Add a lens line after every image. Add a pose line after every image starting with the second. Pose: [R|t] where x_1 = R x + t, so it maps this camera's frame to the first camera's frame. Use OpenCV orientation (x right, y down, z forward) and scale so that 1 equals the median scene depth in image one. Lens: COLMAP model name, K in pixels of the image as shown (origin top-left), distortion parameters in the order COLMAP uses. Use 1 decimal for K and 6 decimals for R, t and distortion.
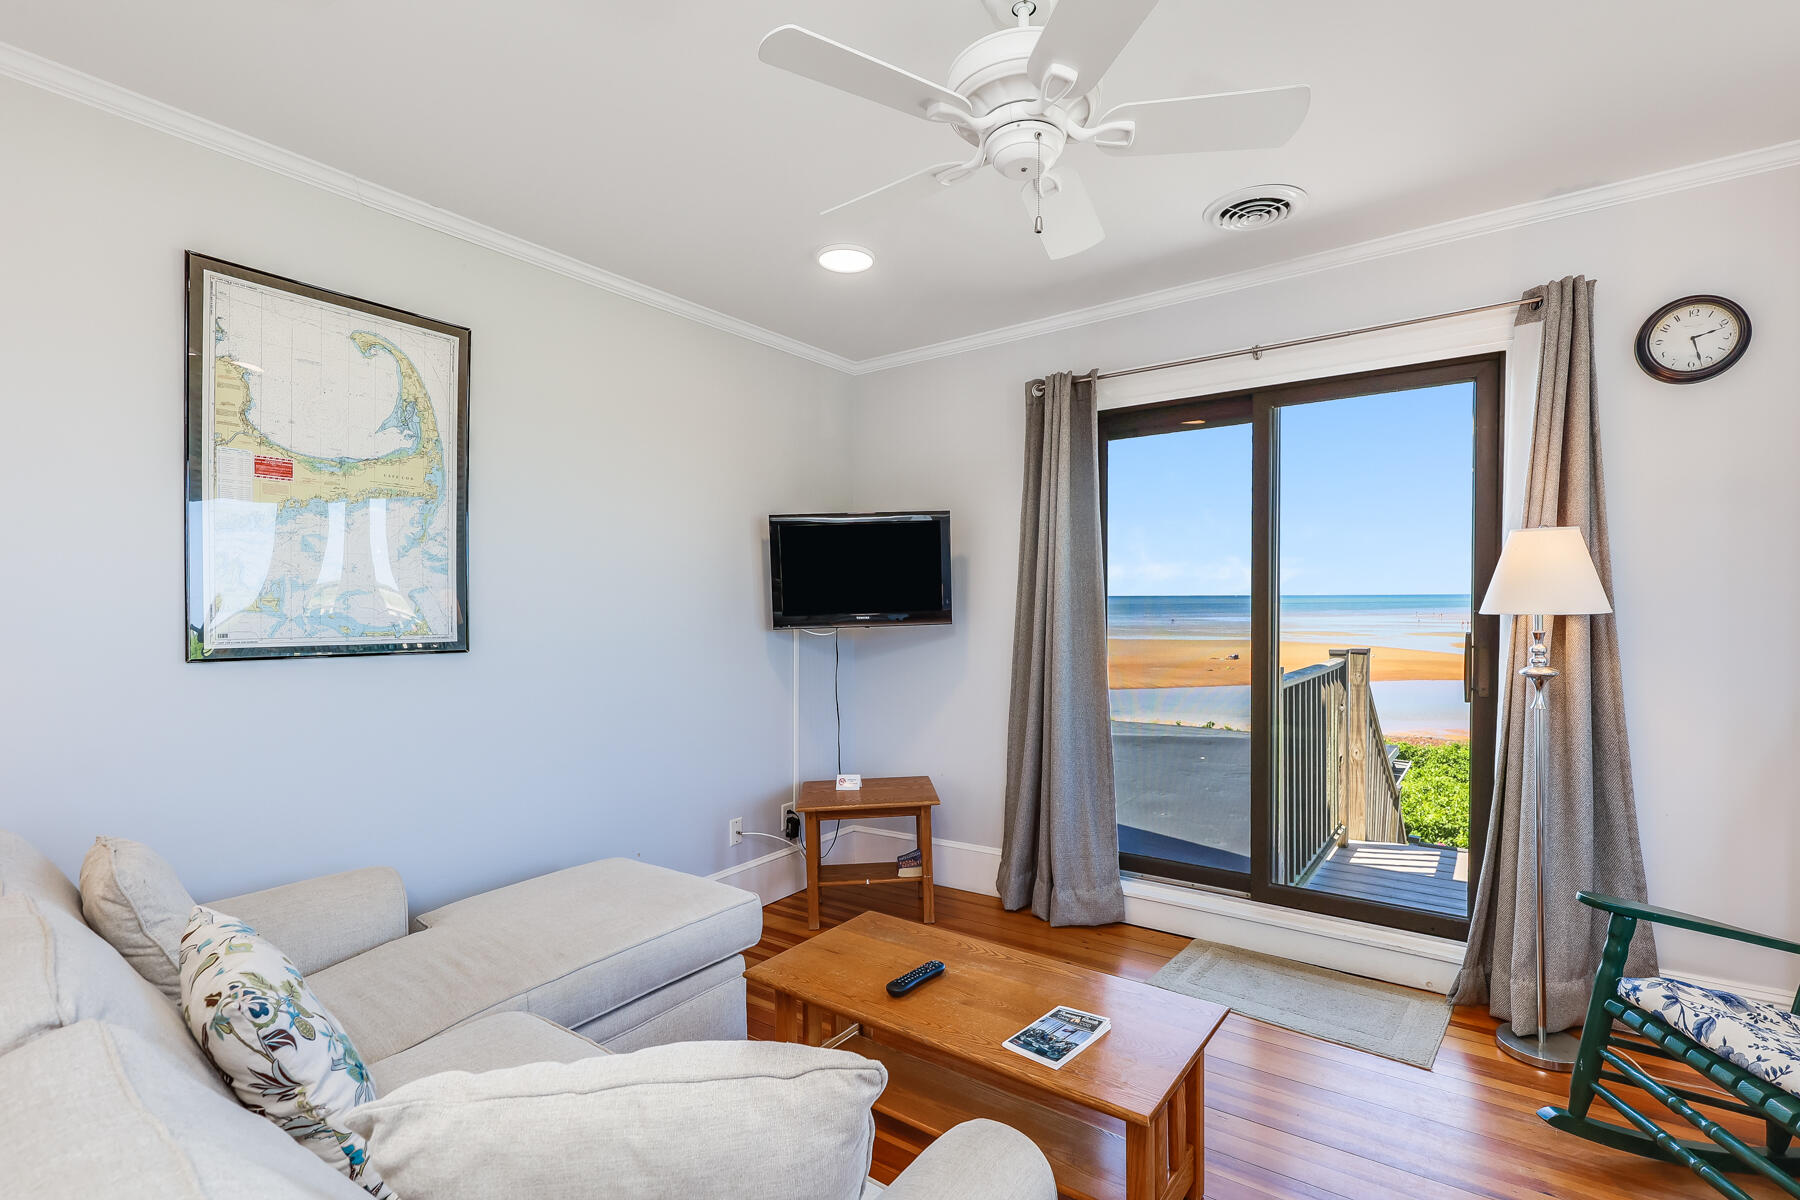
lens RADIAL K [[816.1, 0, 935.9], [0, 816.1, 622.6], [0, 0, 1]] dist [0.000988, -0.000546]
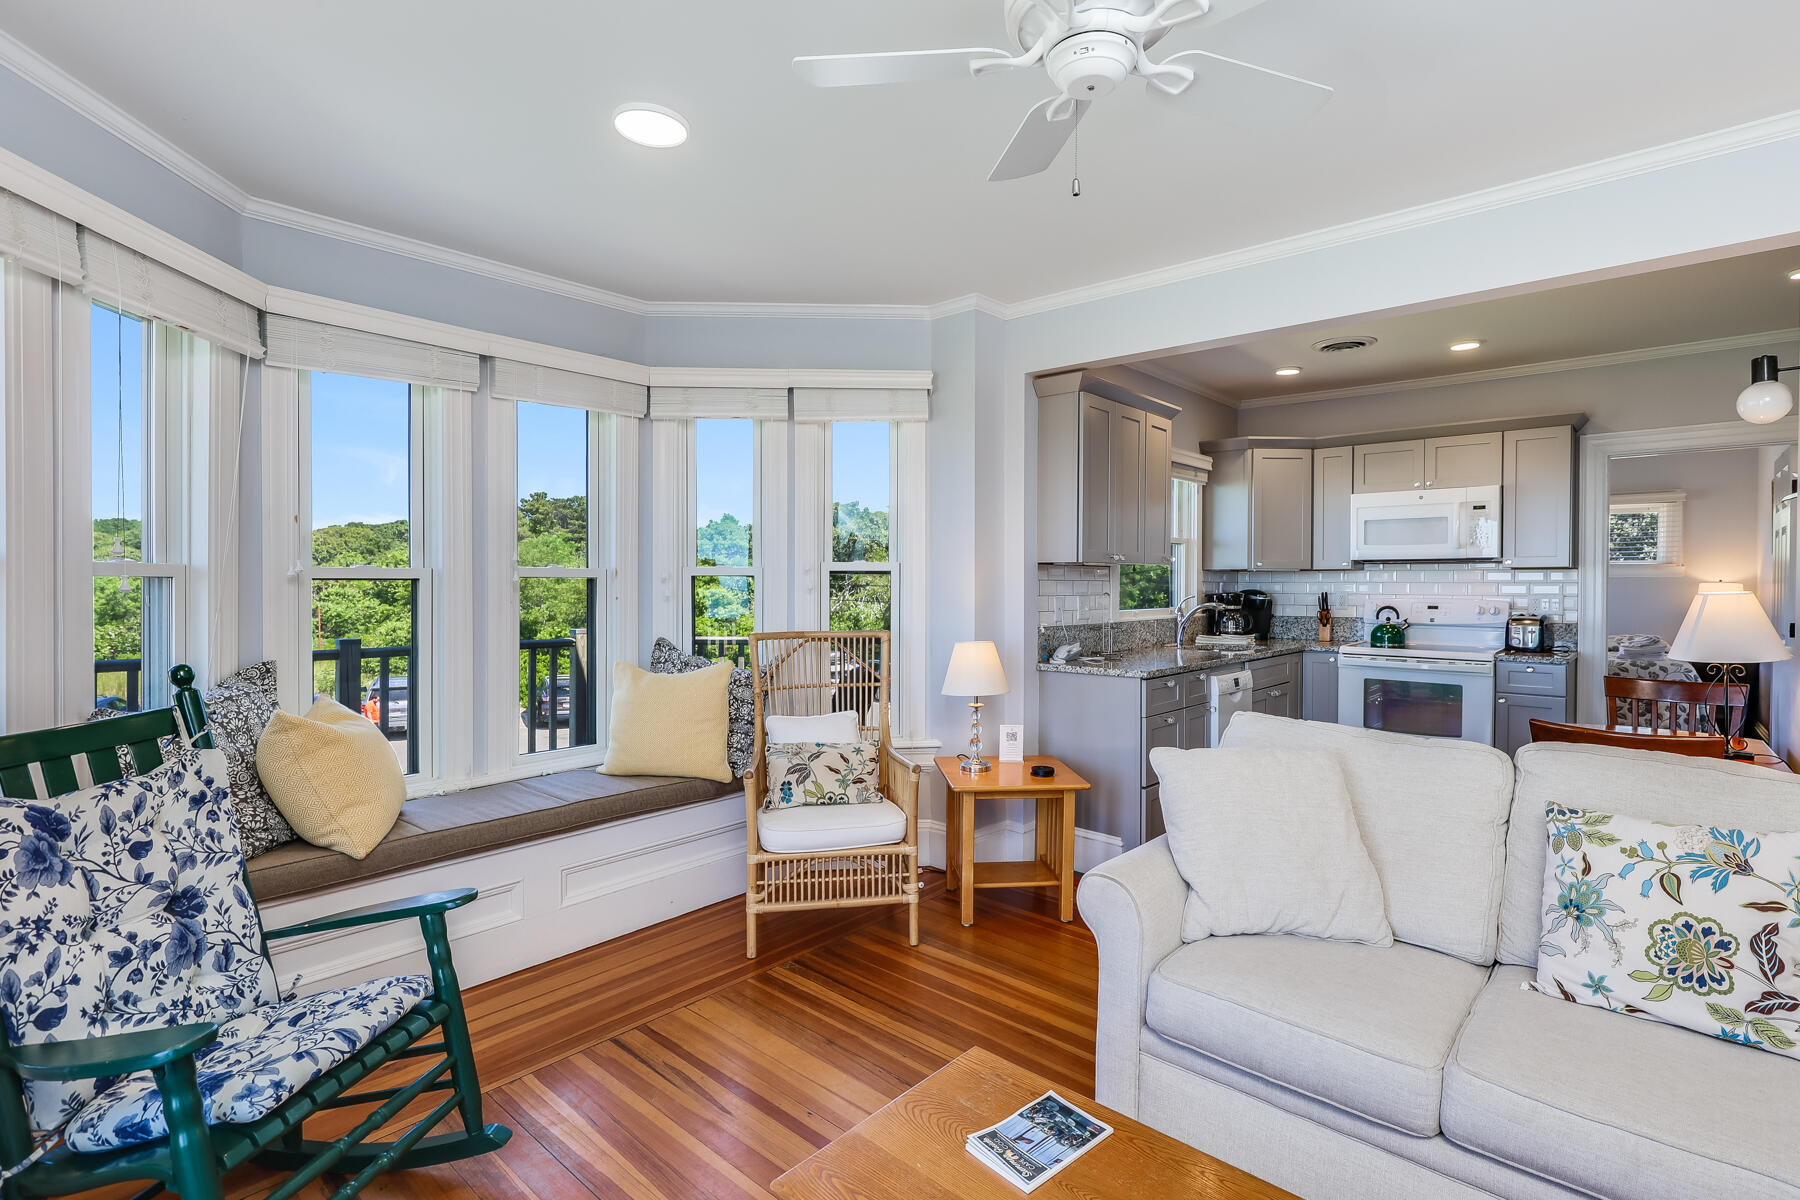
lens RADIAL K [[872.6, 0, 936.5], [0, 872.6, 587.0], [0, 0, 1]] dist [0.003322, 0.000987]
pose [[-0.995090, 0.006991, 0.098727, 0.104657], [0.010427, 0.999356, 0.034340, -0.027442], [-0.098423, 0.035201, -0.994522, 1.169968]]
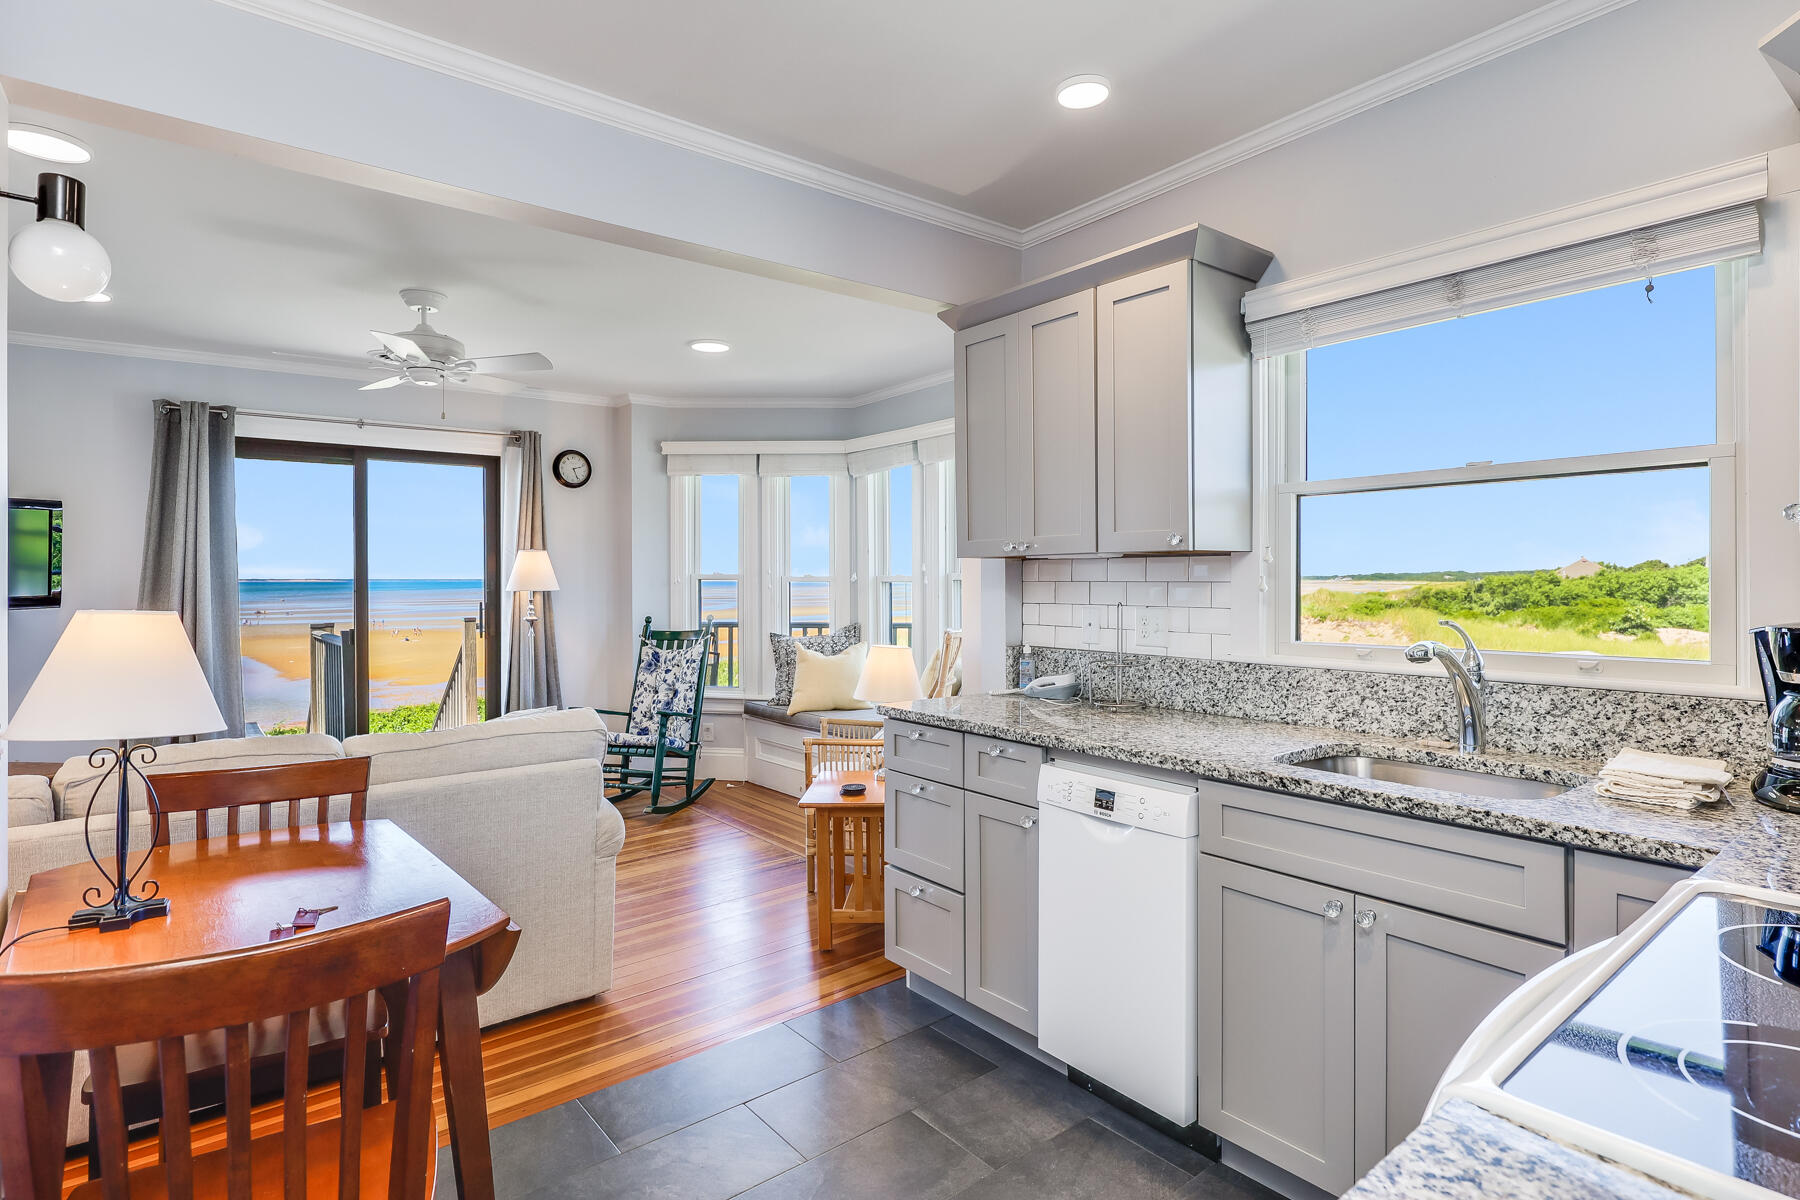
lens RADIAL K [[925.4, 0, 908.3], [0, 925.4, 585.2], [0, 0, 1]] dist [-0.008199, -0.001563]
pose [[0.278006, -0.000598, 0.960579, -1.109016], [0.028536, 0.999564, -0.007636, 0.017593], [-0.960155, 0.029534, 0.277902, -0.516344]]
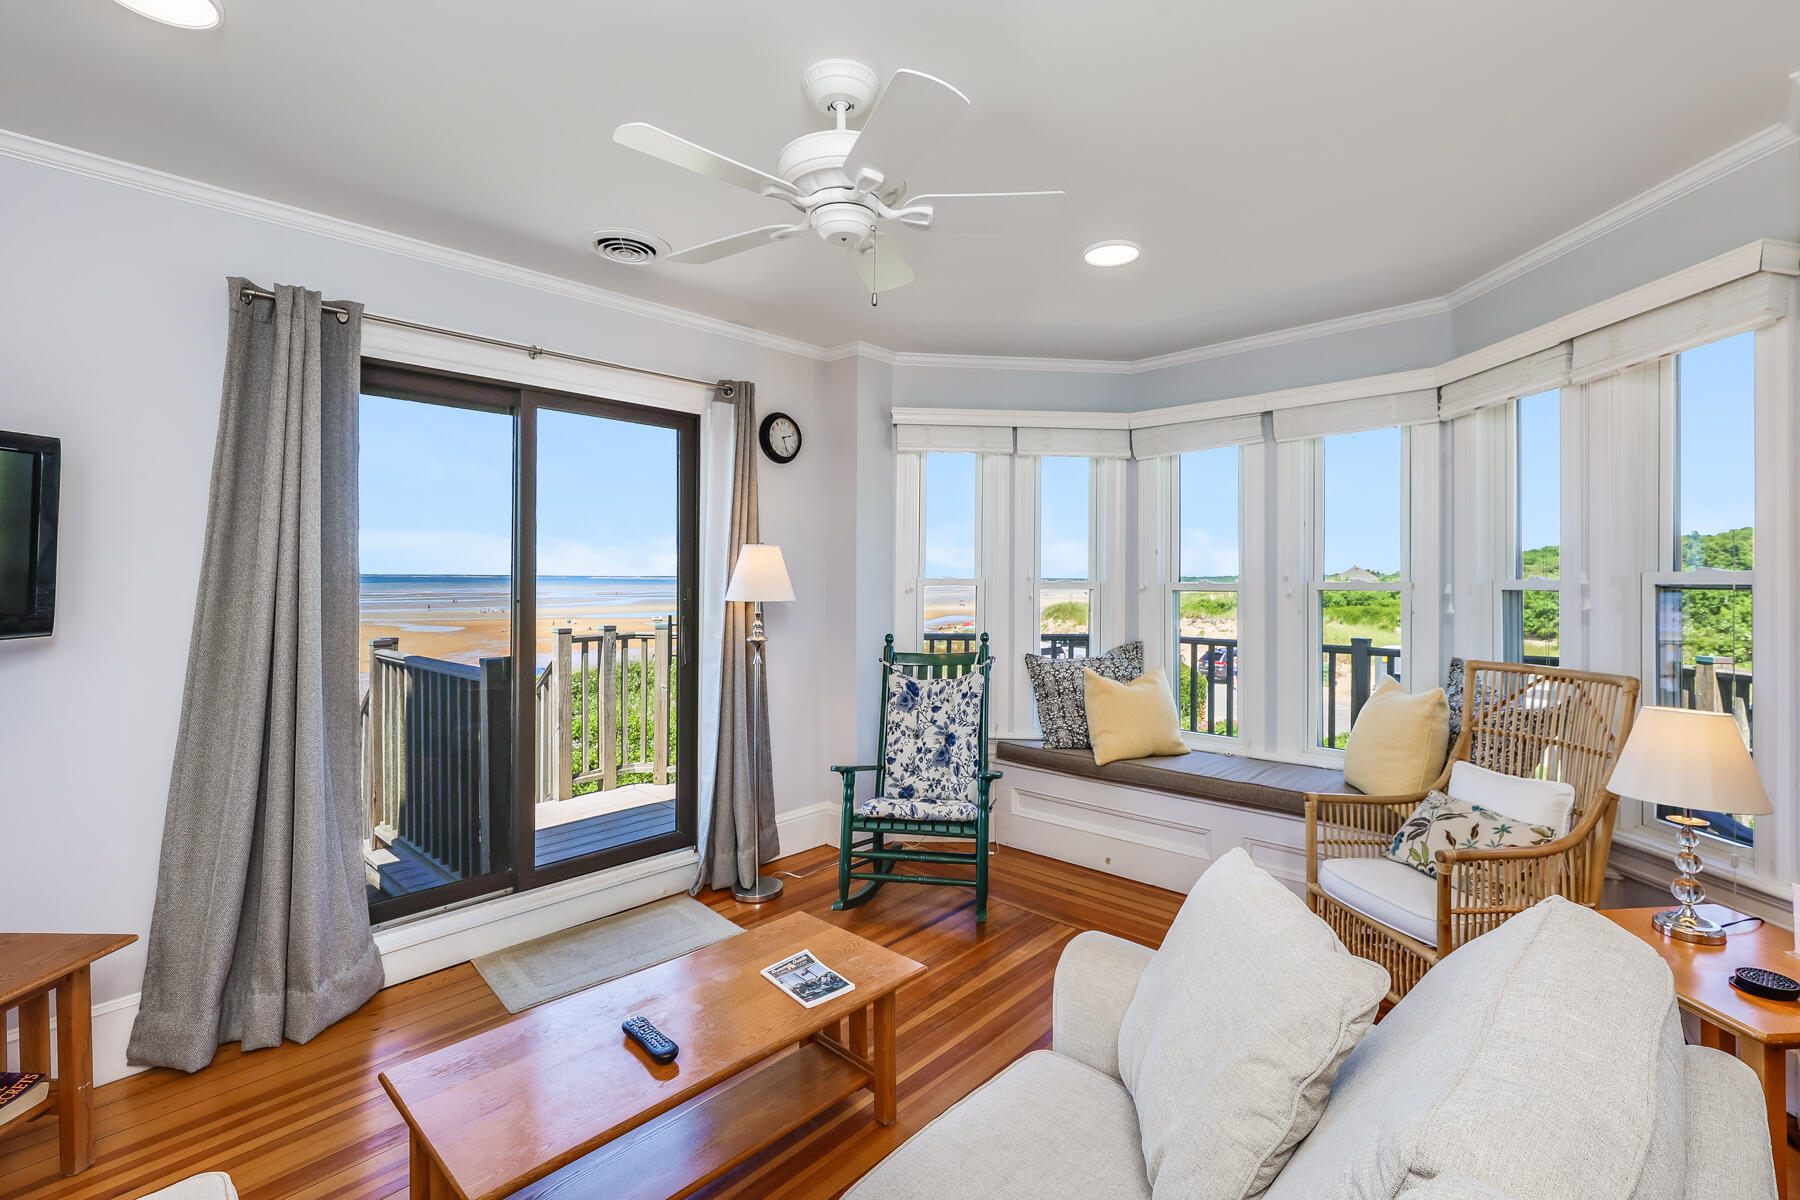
lens RADIAL K [[816.1, 0, 900.9], [0, 816.1, 570.6], [0, 0, 1]] dist [0.000988, -0.000546]
pose [[0.146535, 0.017464, 0.989051, -0.627226], [0.022021, 0.999539, -0.020912, -0.025448], [-0.988960, 0.024844, 0.146083, 0.445718]]
